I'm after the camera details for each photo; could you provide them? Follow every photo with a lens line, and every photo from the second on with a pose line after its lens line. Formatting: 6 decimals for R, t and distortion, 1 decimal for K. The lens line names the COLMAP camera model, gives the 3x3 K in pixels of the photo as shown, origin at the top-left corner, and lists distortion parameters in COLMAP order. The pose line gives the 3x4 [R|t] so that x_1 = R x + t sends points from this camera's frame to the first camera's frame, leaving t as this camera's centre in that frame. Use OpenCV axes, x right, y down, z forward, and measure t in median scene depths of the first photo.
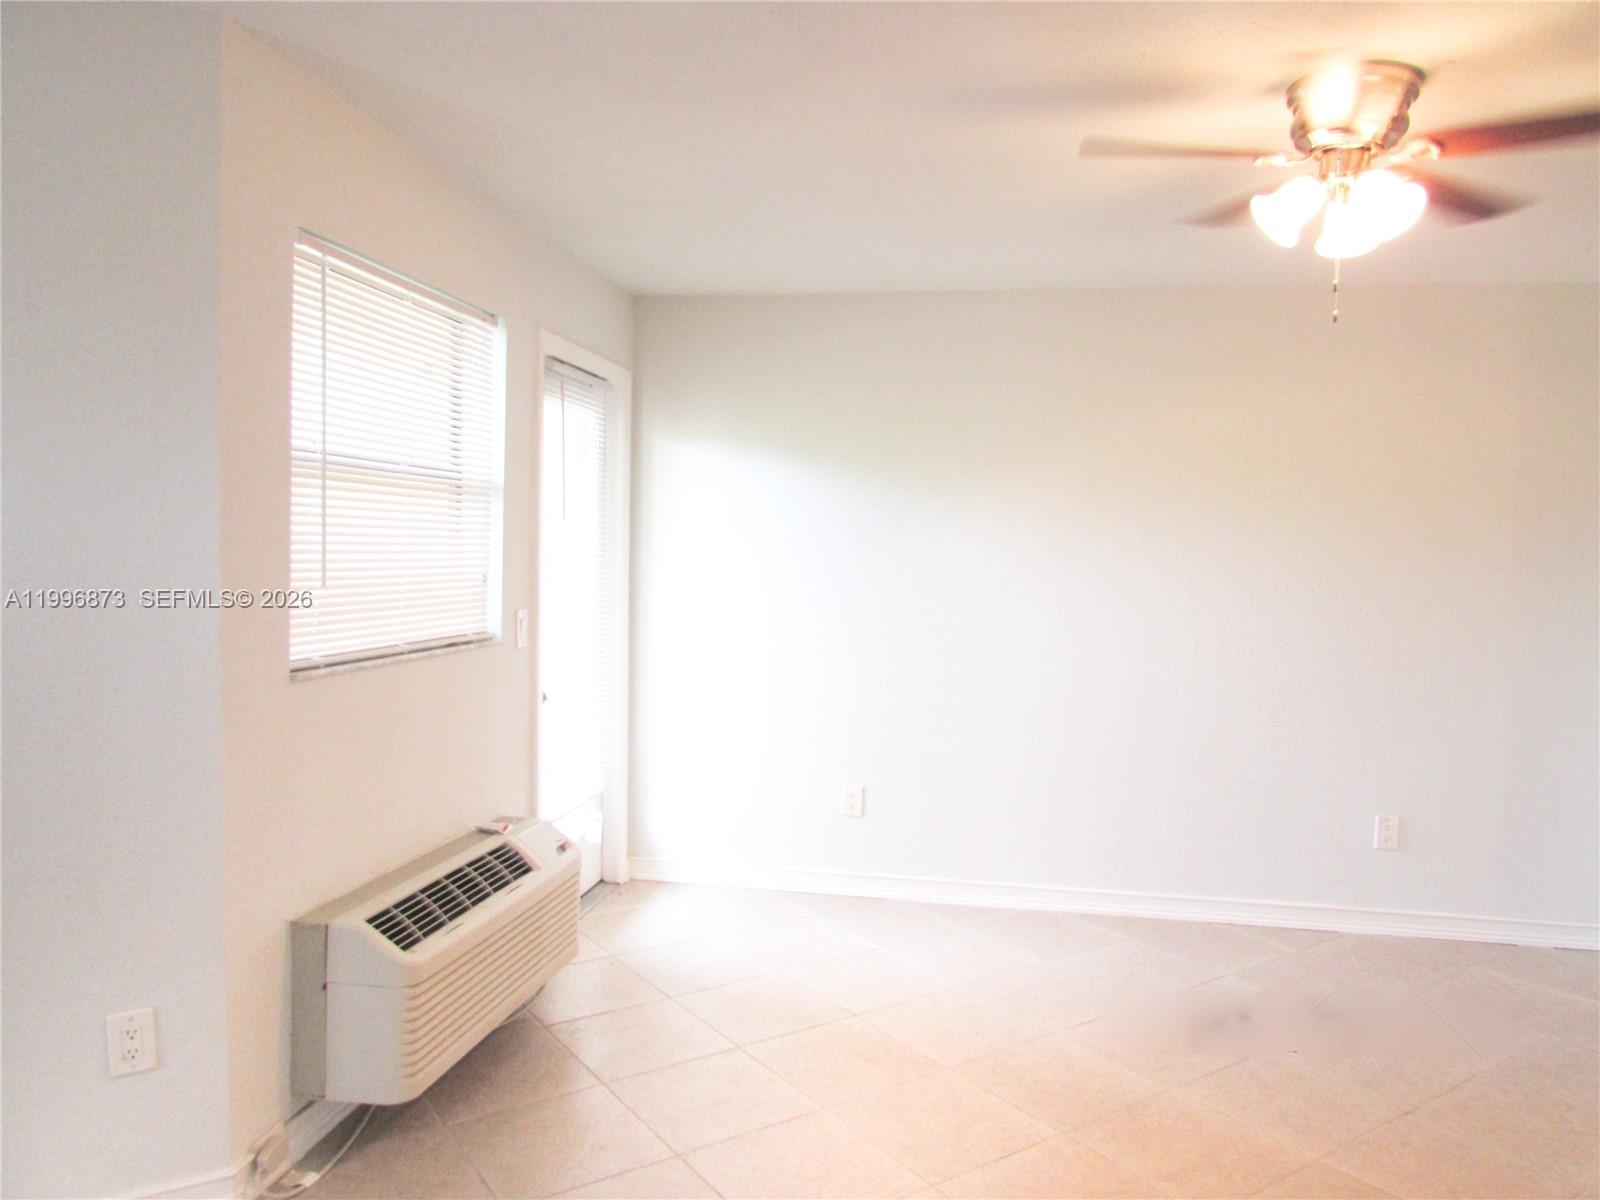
lens RADIAL K [[1124.6, 0, 800.0], [0, 1124.6, 600.0], [0, 0, 1]] dist [-0.003154, -0.004568]
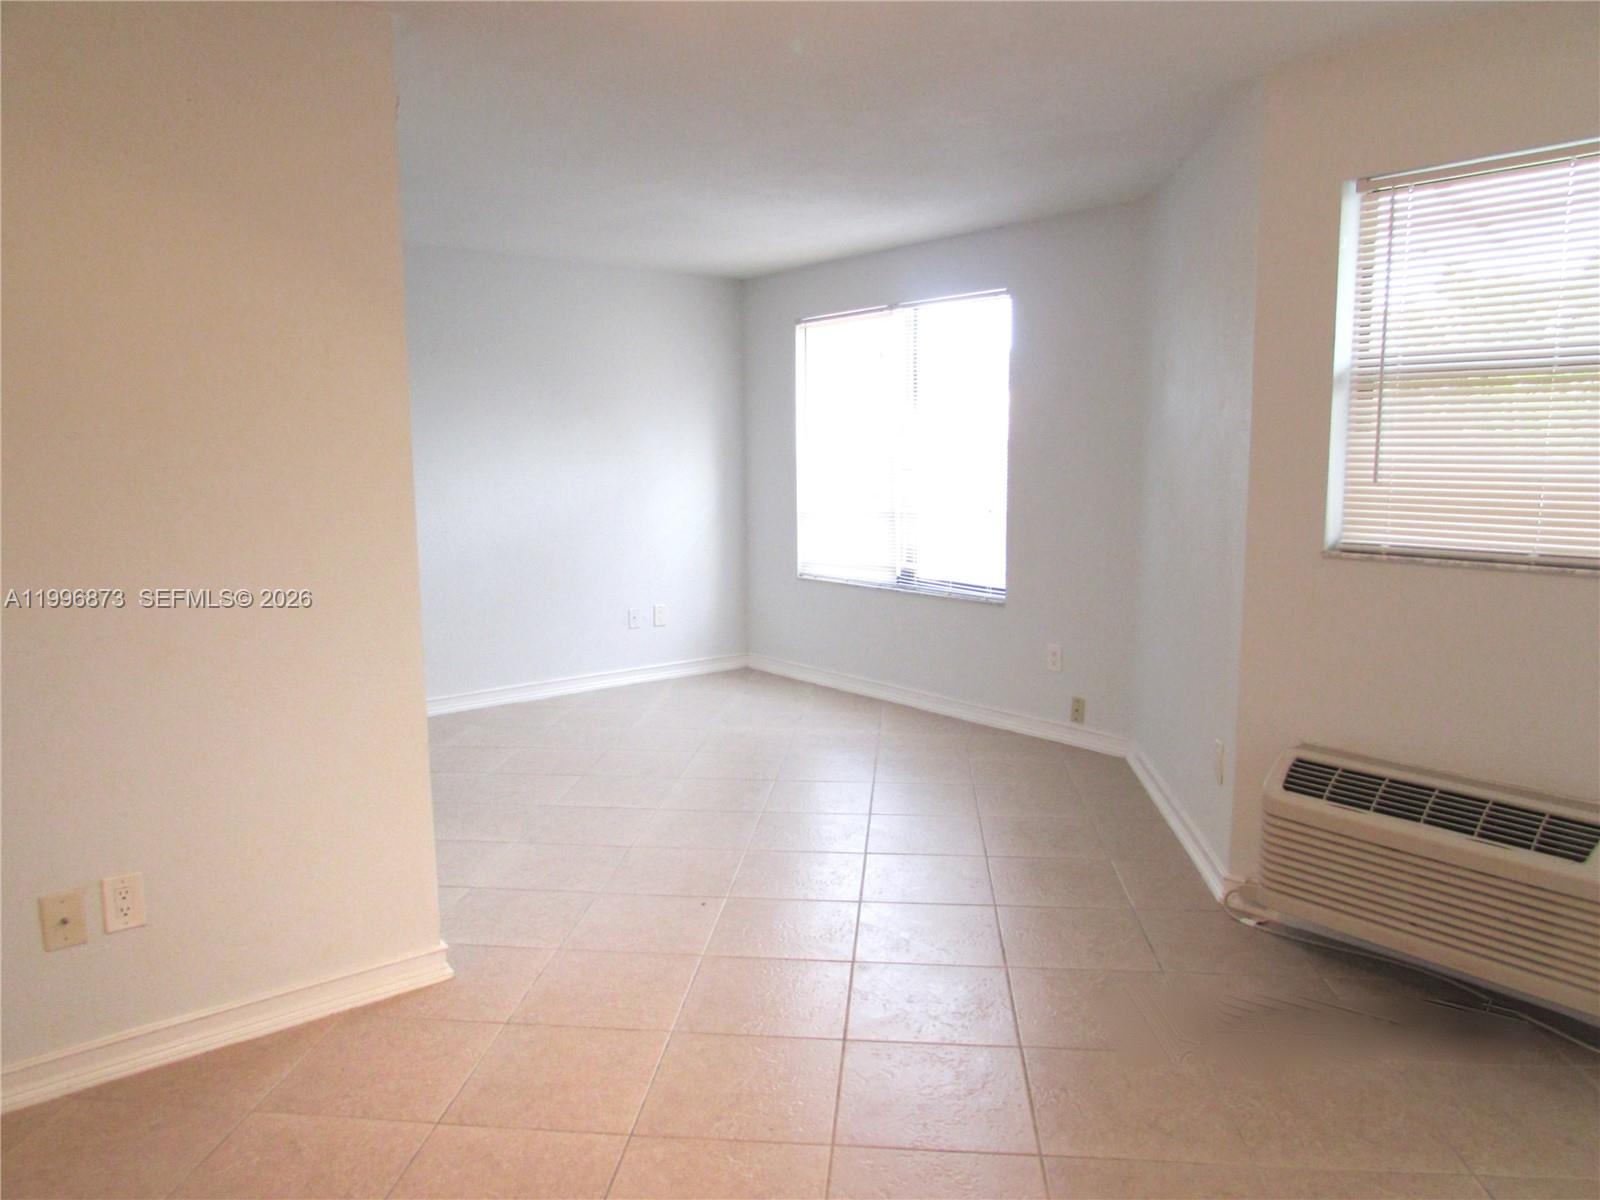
lens RADIAL K [[1101.2, 0, 800.0], [0, 1101.2, 600.0], [0, 0, 1]] dist [-0.026653, -0.001983]
pose [[-0.638146, 0.088722, -0.764787, 0.824155], [-0.038313, 0.988448, 0.146638, -0.035338], [0.768962, 0.122878, -0.627374, 1.277764]]
